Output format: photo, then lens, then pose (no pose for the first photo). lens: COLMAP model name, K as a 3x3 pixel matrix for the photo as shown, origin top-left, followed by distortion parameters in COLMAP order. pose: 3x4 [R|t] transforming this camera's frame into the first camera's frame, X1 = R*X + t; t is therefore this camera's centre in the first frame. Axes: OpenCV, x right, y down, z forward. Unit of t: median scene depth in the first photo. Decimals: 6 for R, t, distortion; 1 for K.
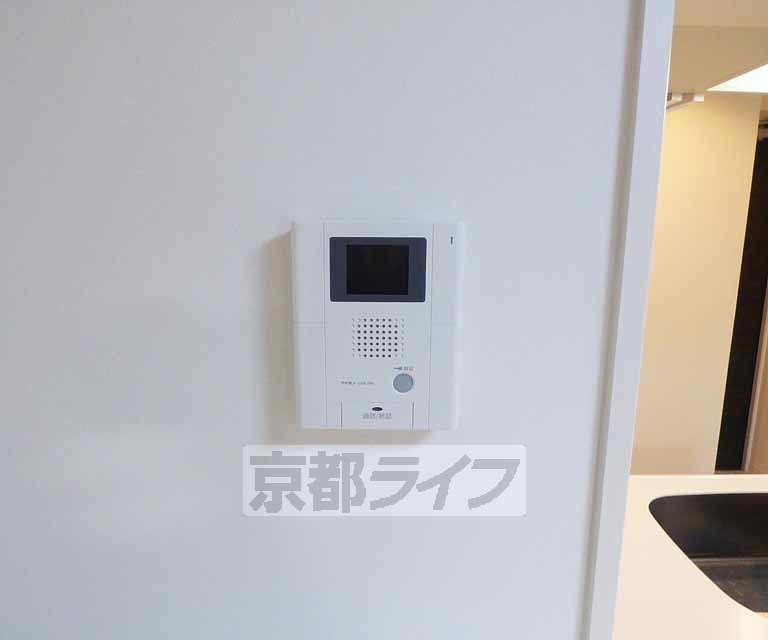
lens RADIAL K [[511.8, 0, 384.0], [0, 511.8, 320.0], [0, 0, 1]] dist [0.000666, 0.000123]
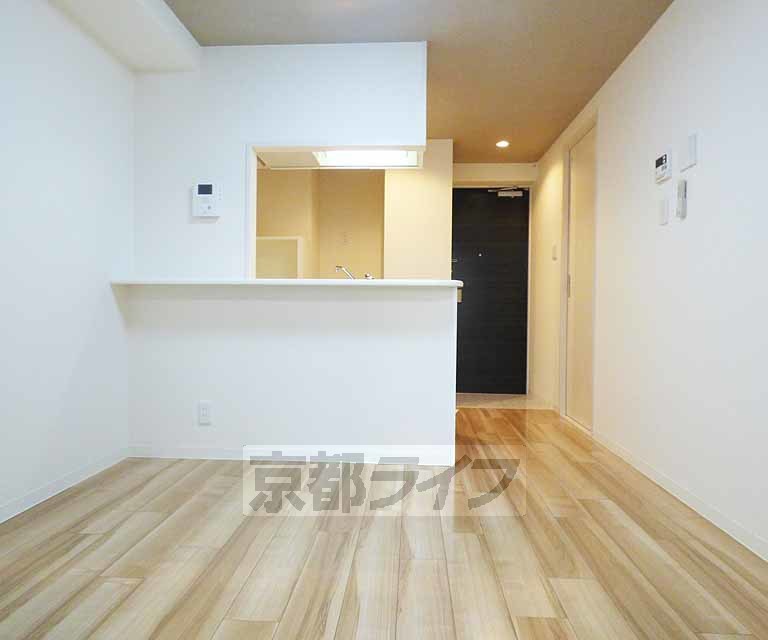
lens RADIAL K [[511.8, 0, 384.0], [0, 511.8, 320.0], [0, 0, 1]] dist [0.000666, 0.000123]
pose [[0.997750, 0.006708, -0.066715, 2.735697], [-0.017557, 0.986405, -0.163393, 2.595303], [0.064712, 0.164197, 0.984303, -5.069789]]
